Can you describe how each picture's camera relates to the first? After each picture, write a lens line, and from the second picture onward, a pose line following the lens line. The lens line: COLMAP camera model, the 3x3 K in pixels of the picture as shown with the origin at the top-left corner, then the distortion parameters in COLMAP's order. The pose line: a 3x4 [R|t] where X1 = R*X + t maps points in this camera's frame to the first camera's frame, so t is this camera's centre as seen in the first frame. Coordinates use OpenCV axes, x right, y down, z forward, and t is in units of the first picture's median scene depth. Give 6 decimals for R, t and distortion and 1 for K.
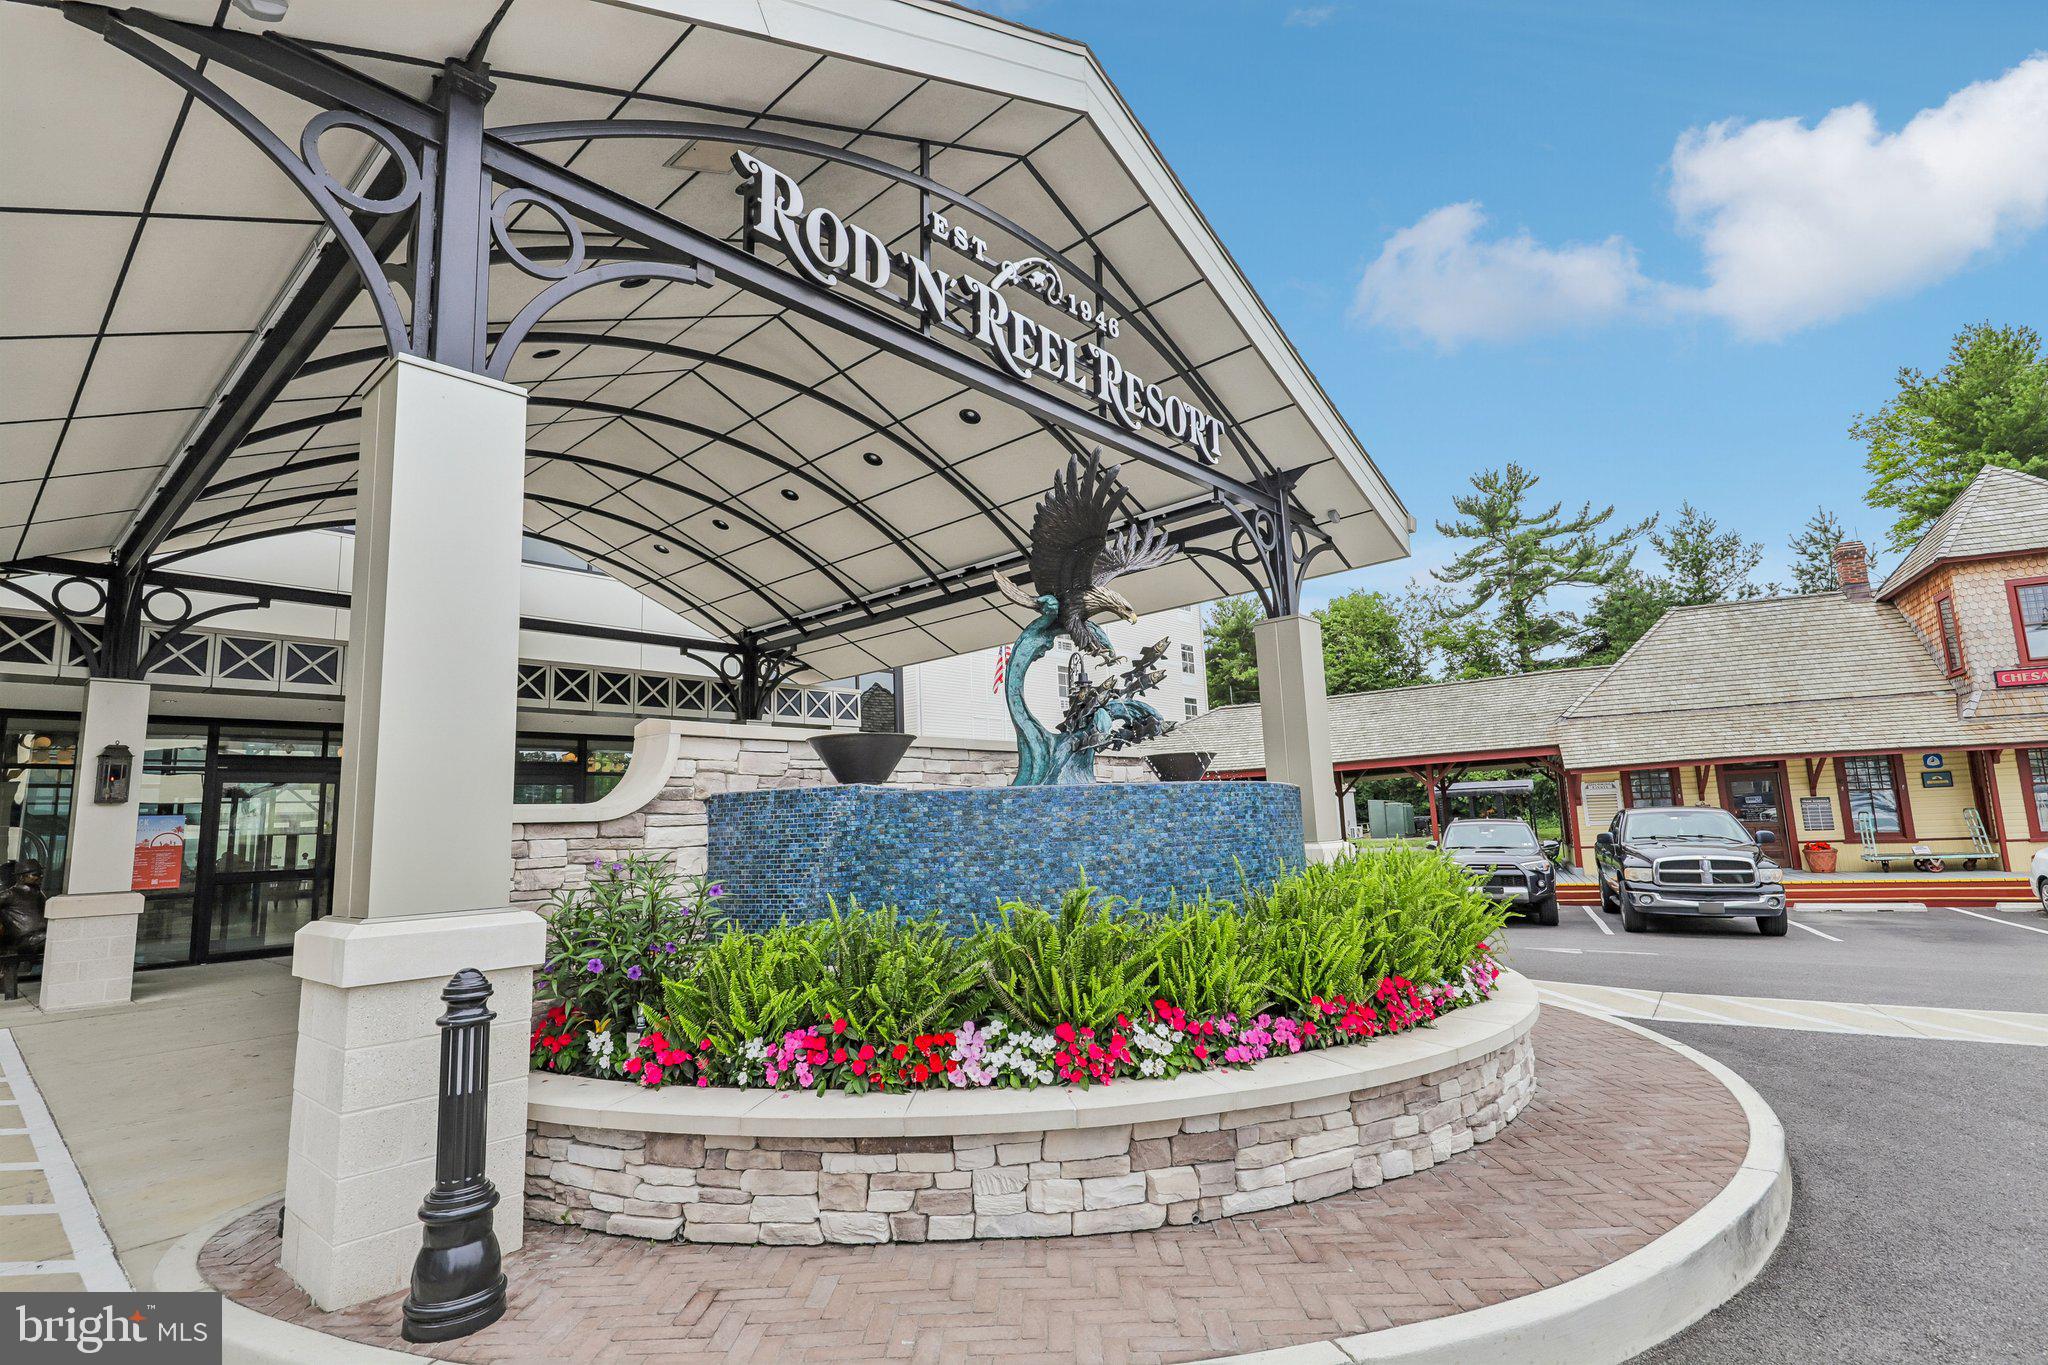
lens RADIAL K [[977.7, 0, 1024.0], [0, 977.7, 685.2], [0, 0, 1]] dist [-0.001269, -0.000039]
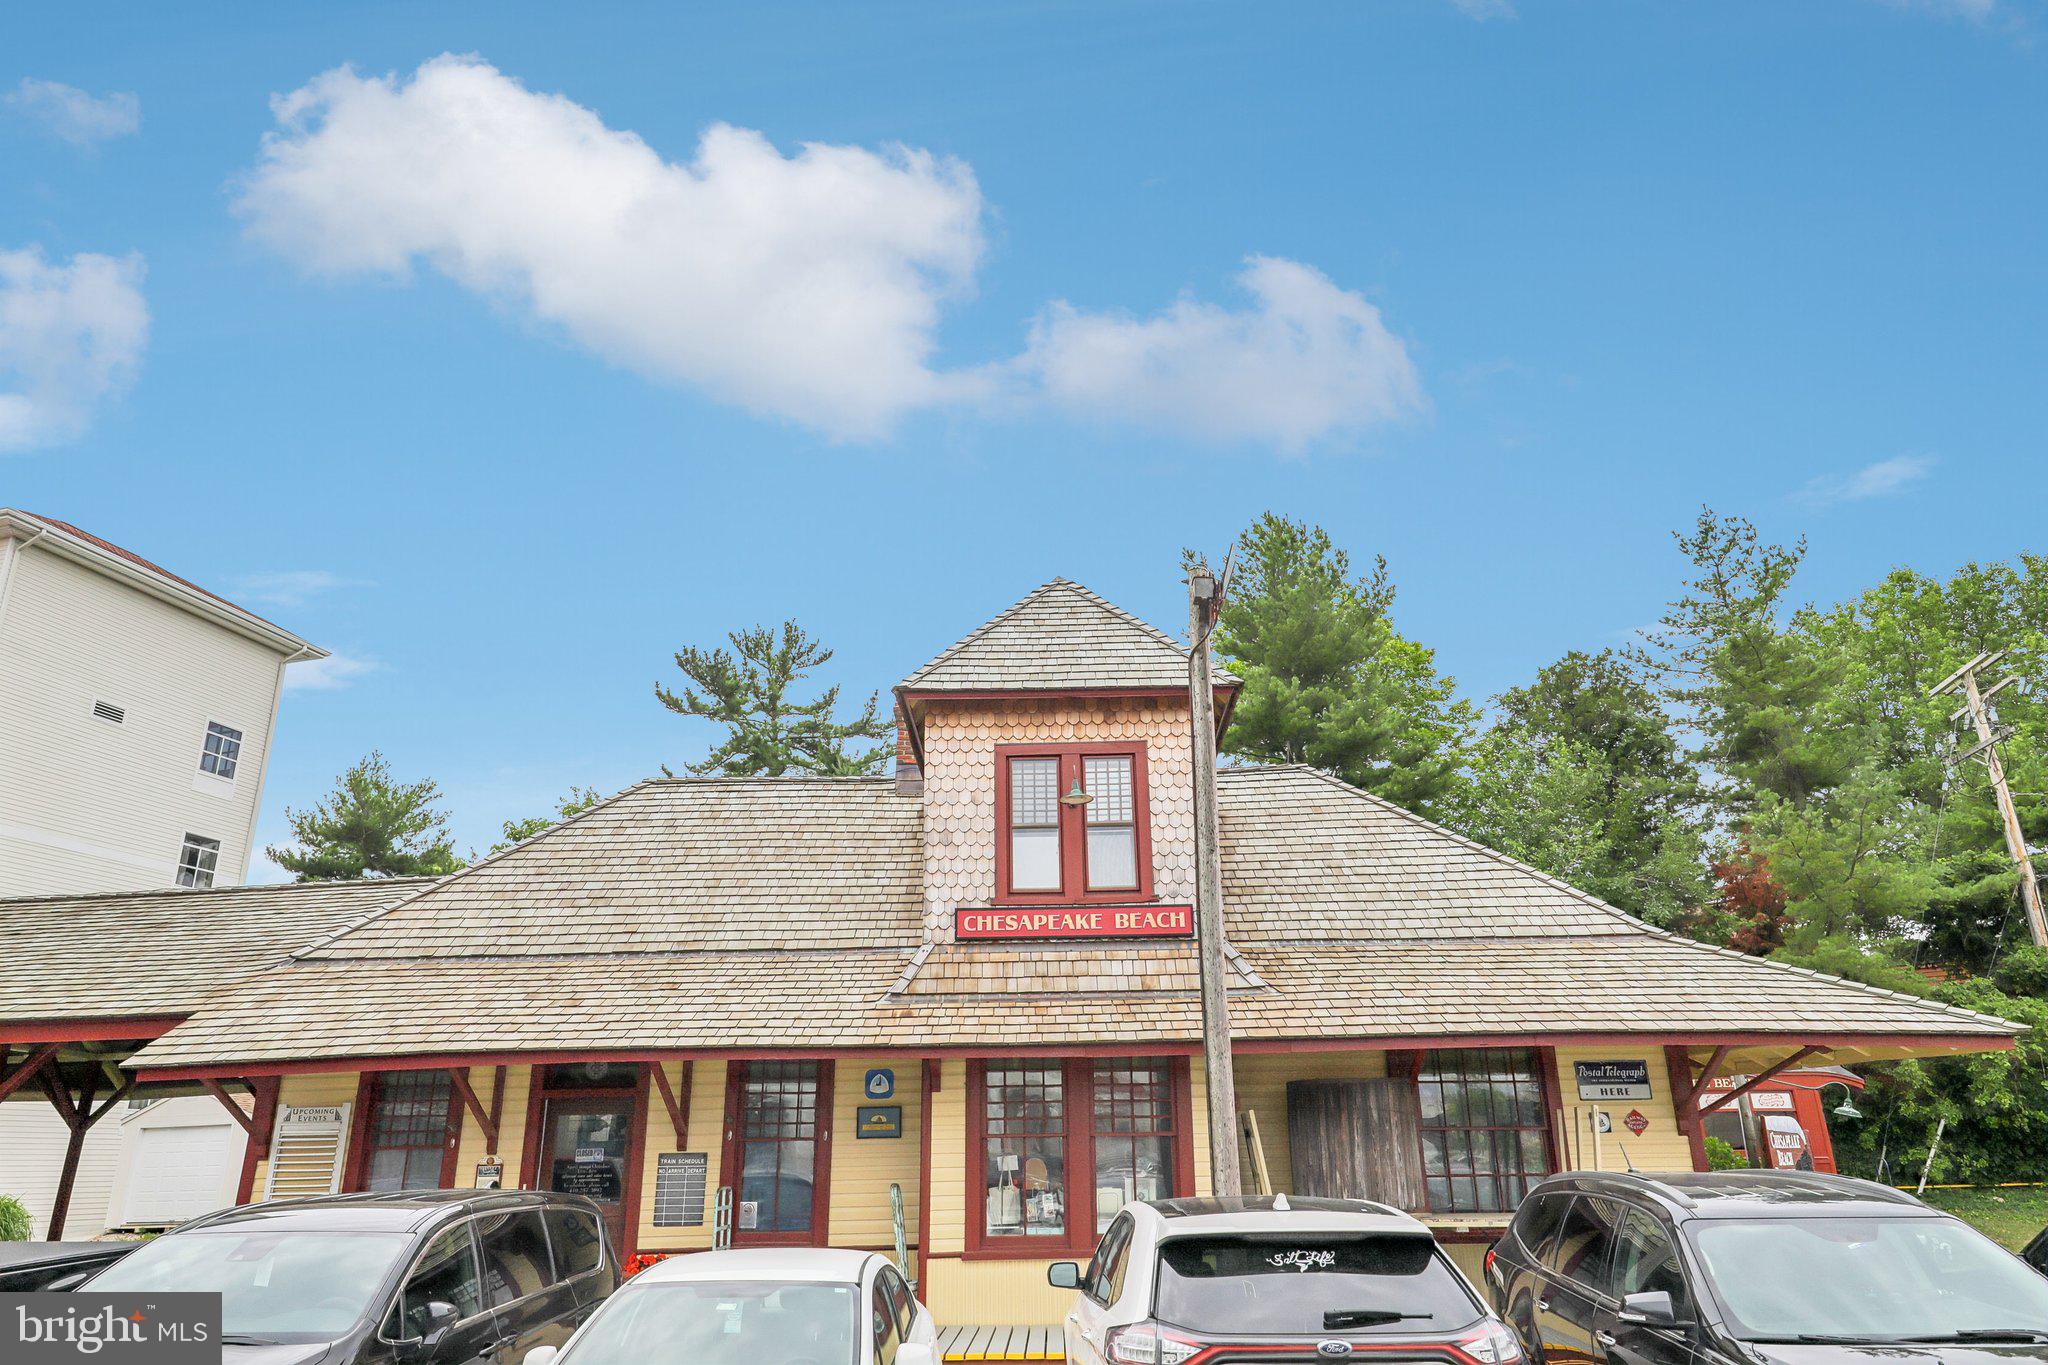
lens RADIAL K [[1352.8, 0, 1025.0], [0, 1352.8, 674.8], [0, 0, 1]] dist [0.002804, -0.000322]
pose [[0.886875, 0.176676, 0.426894, 0.257520], [-0.081469, 0.969319, -0.231913, 0.010957], [-0.454769, 0.170900, 0.874058, 0.121293]]
